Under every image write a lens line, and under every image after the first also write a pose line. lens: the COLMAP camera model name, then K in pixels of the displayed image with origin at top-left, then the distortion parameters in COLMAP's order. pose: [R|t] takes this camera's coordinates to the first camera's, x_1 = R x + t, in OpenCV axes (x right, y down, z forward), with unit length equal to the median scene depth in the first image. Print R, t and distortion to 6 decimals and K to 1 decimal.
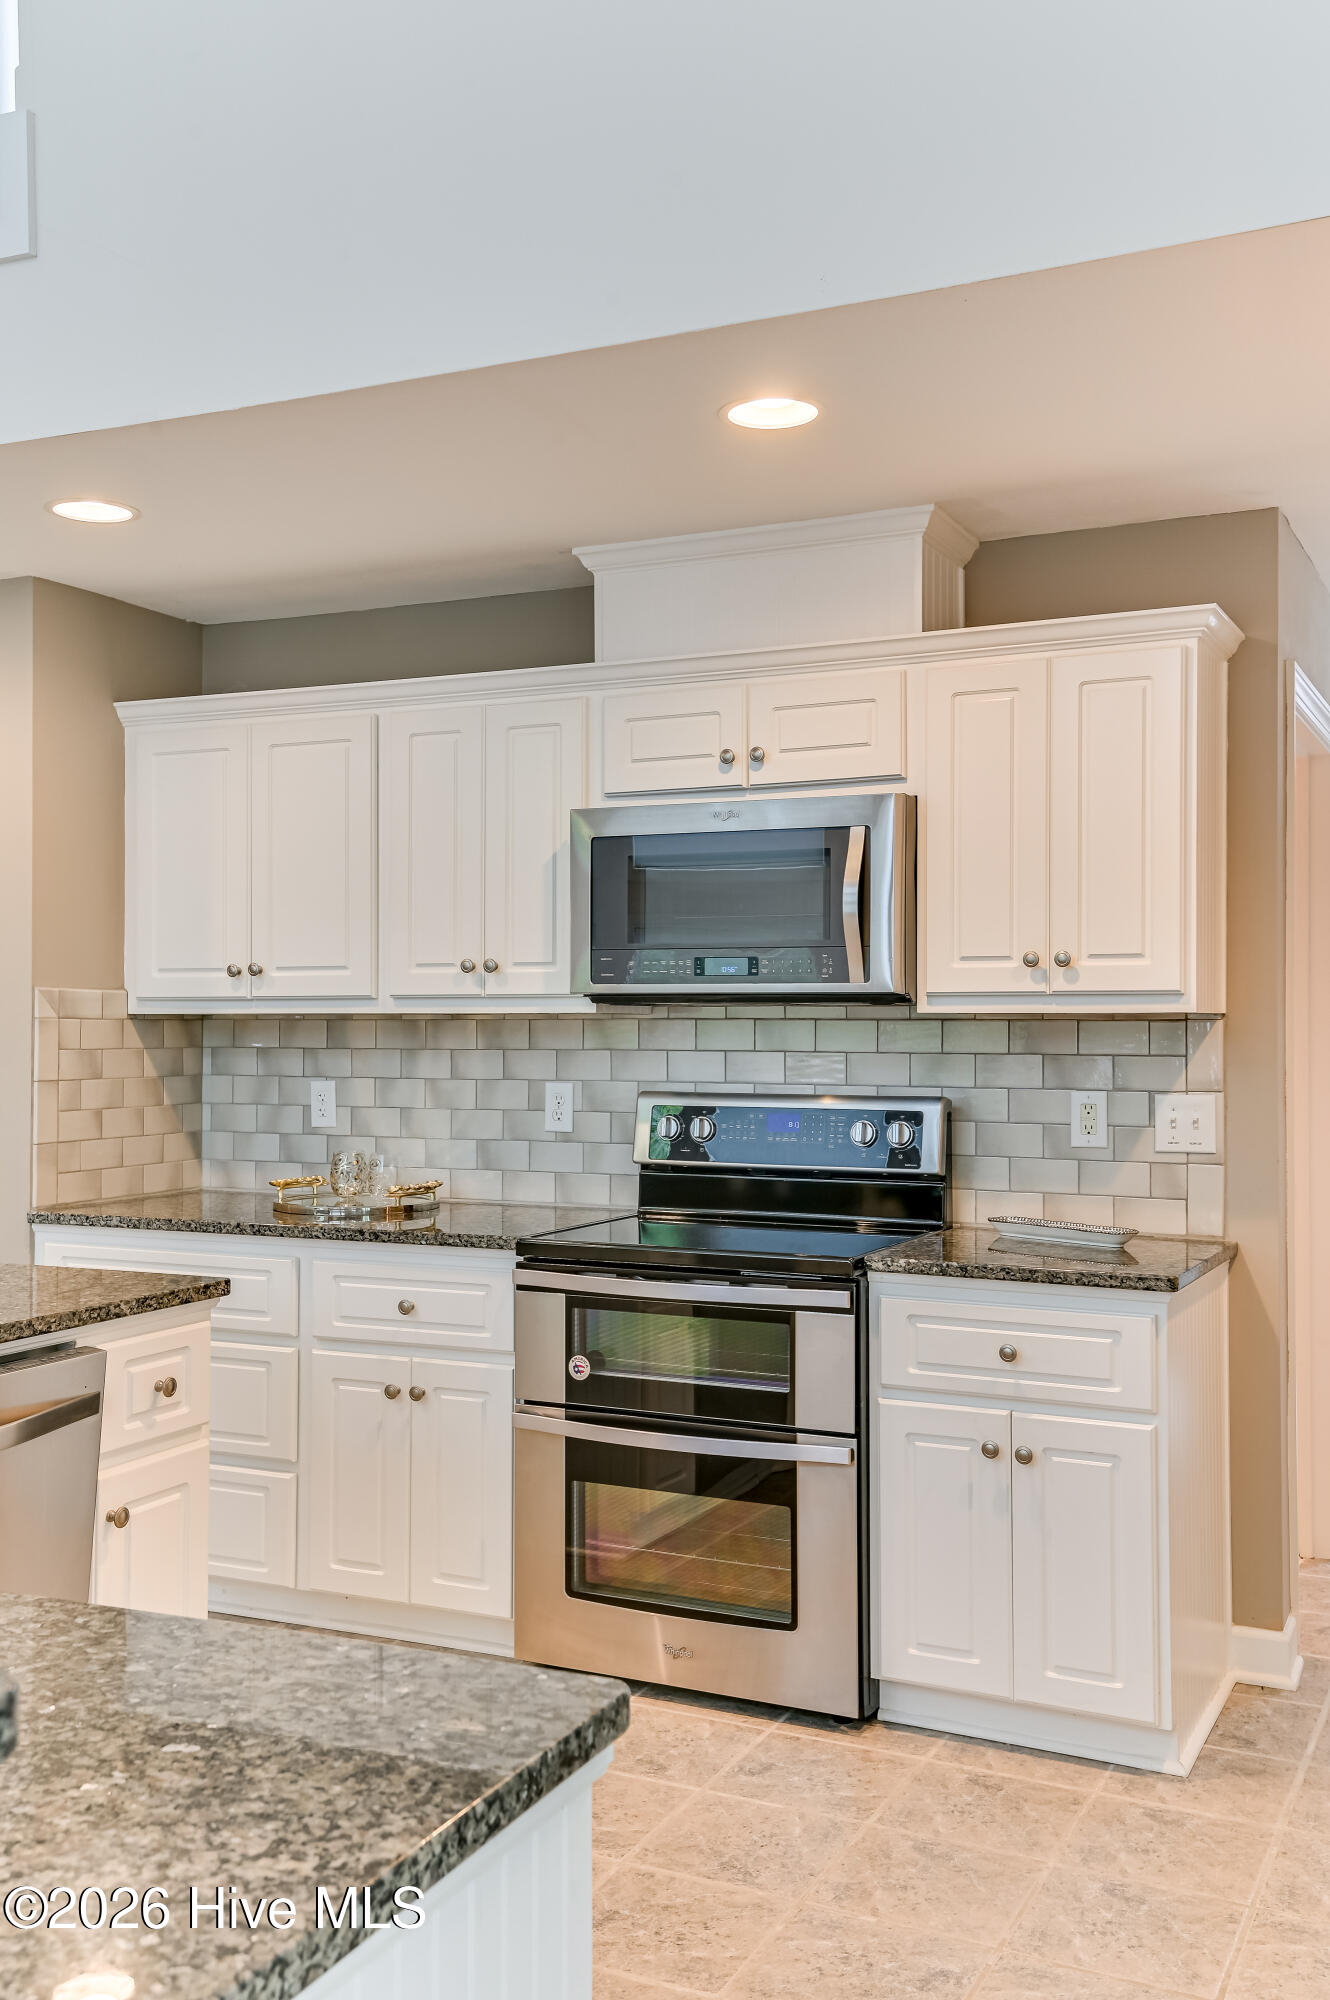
lens RADIAL K [[1797.8, 0, 705.6], [0, 1797.8, 1005.7], [0, 0, 1]] dist [0.067645, 0.016470]
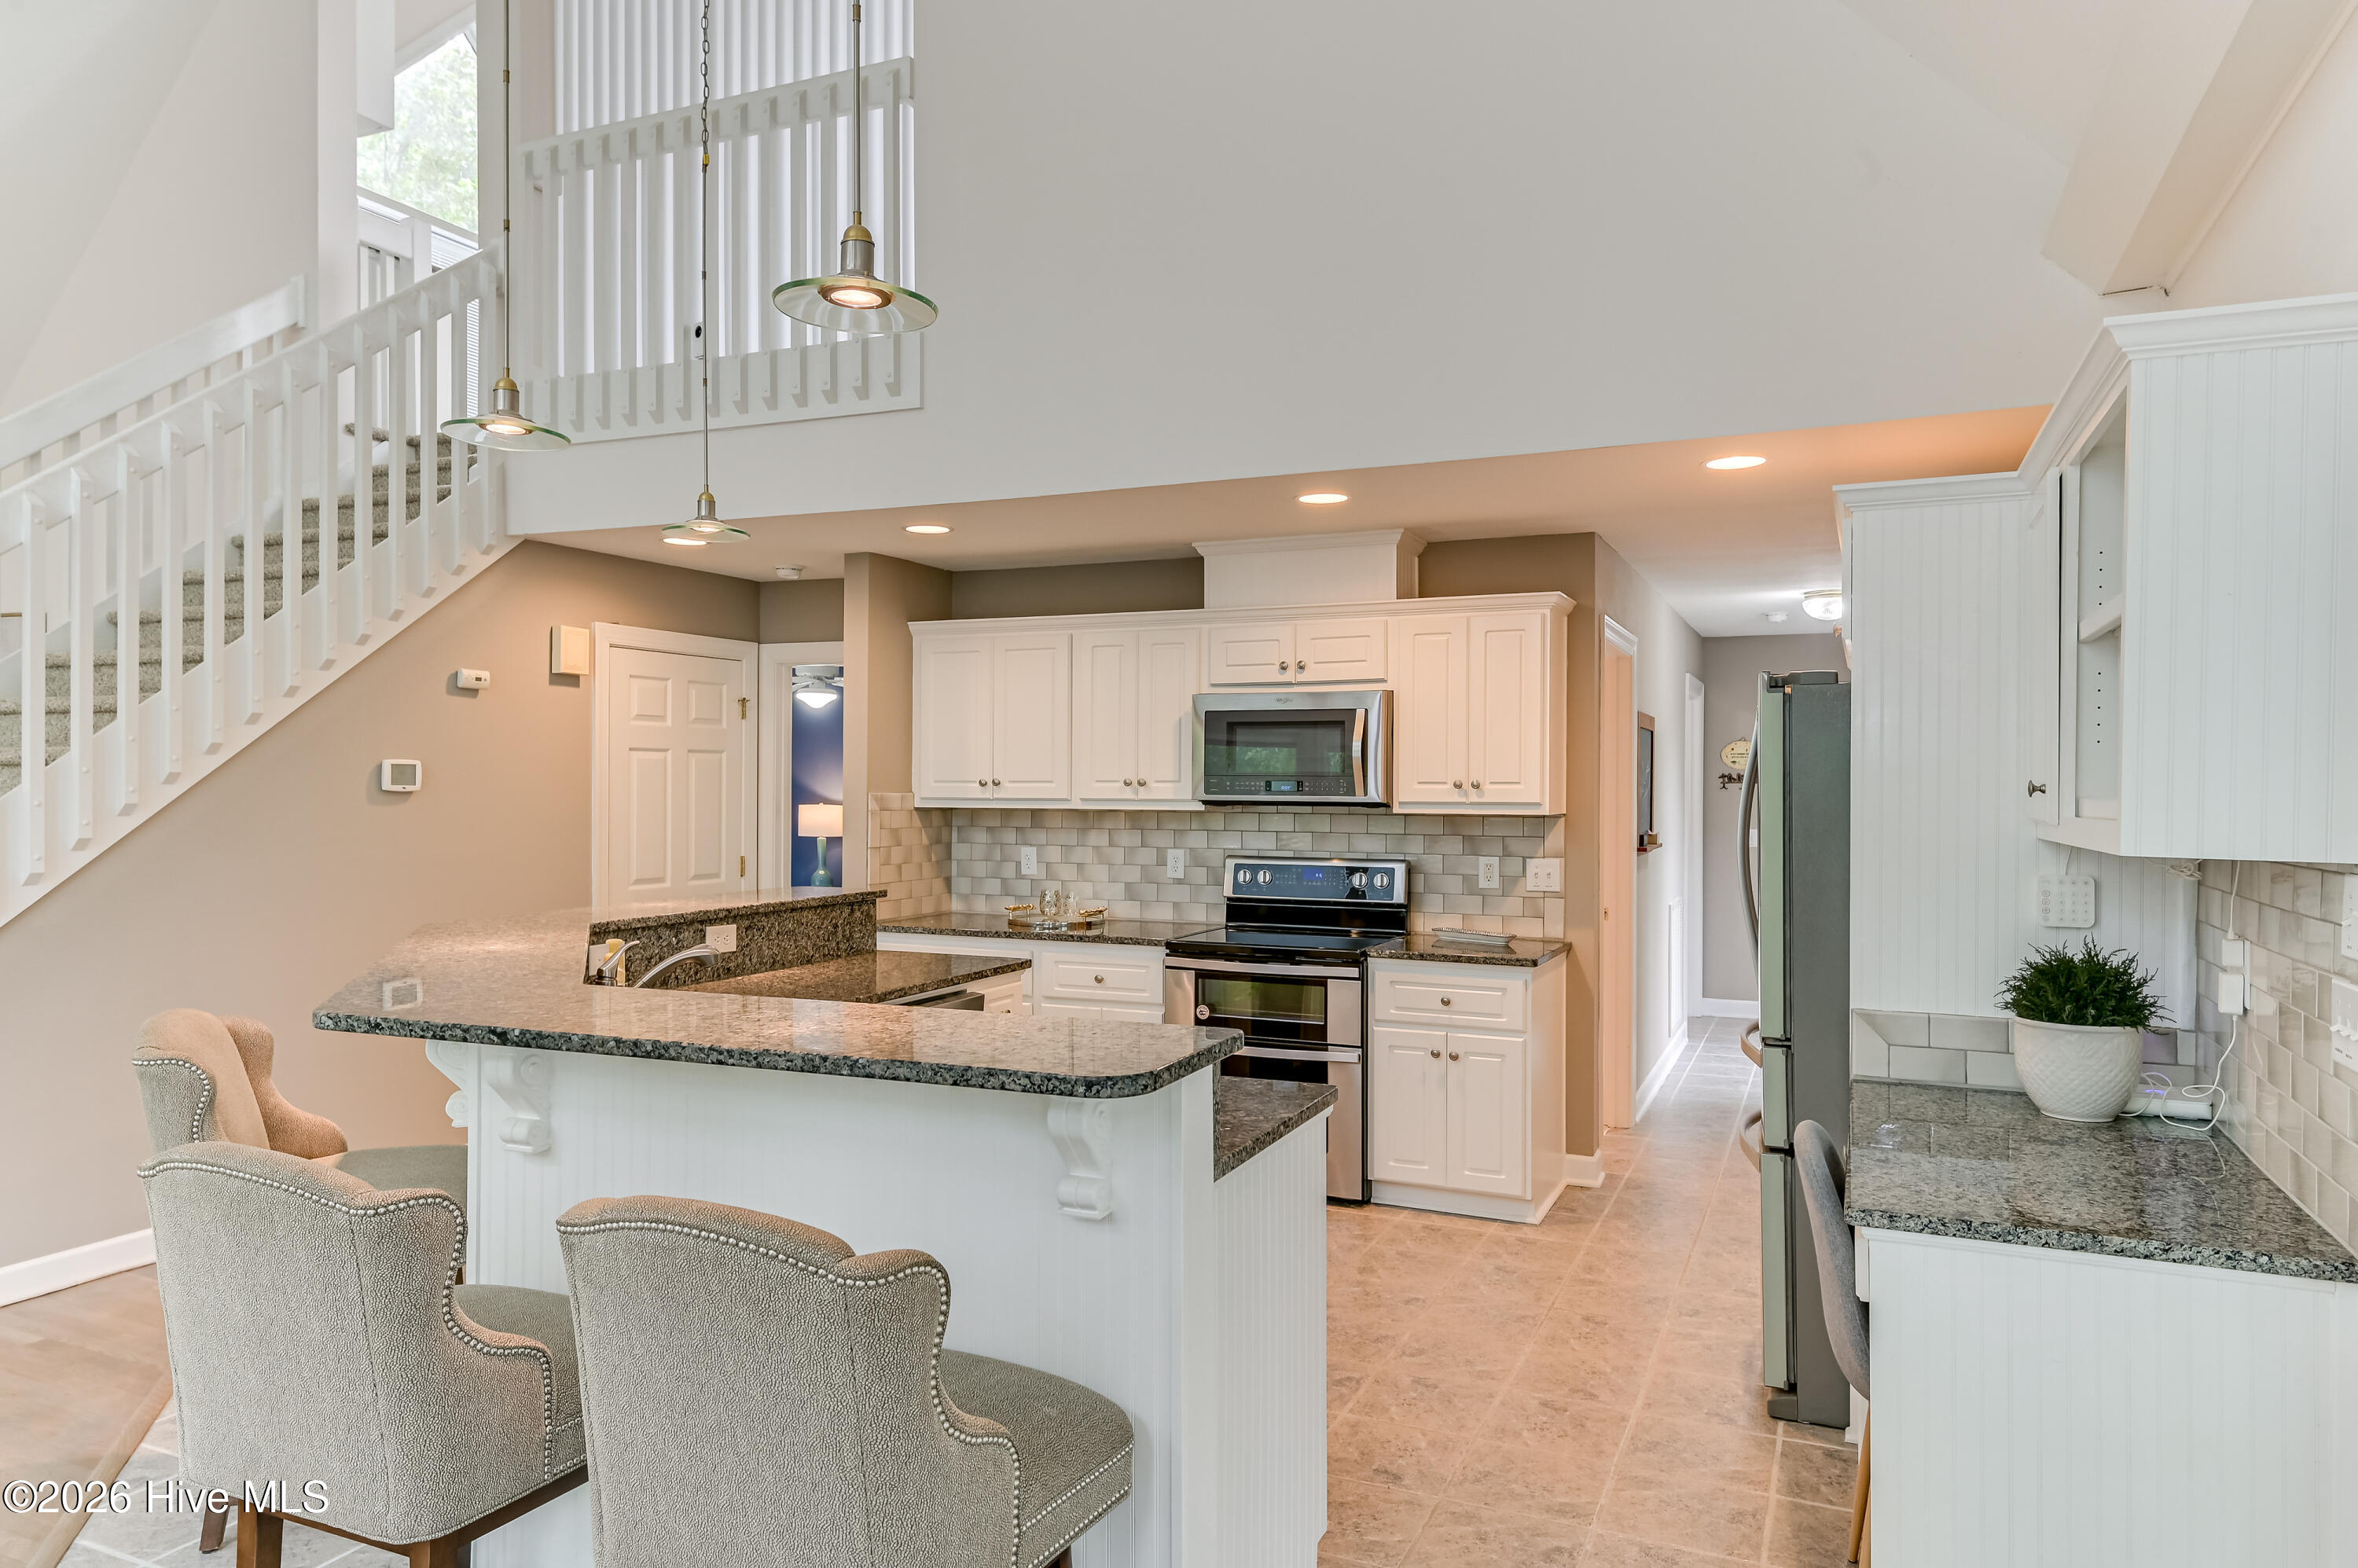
lens RADIAL K [[1428.8, 0, 1185.9], [0, 1428.8, 788.1], [0, 0, 1]] dist [0.030799, -0.000510]
pose [[0.999956, 0.001108, 0.009342, -0.096719], [-0.001251, 0.999882, 0.015289, -0.040589], [-0.009324, -0.015300, 0.999839, -0.394511]]
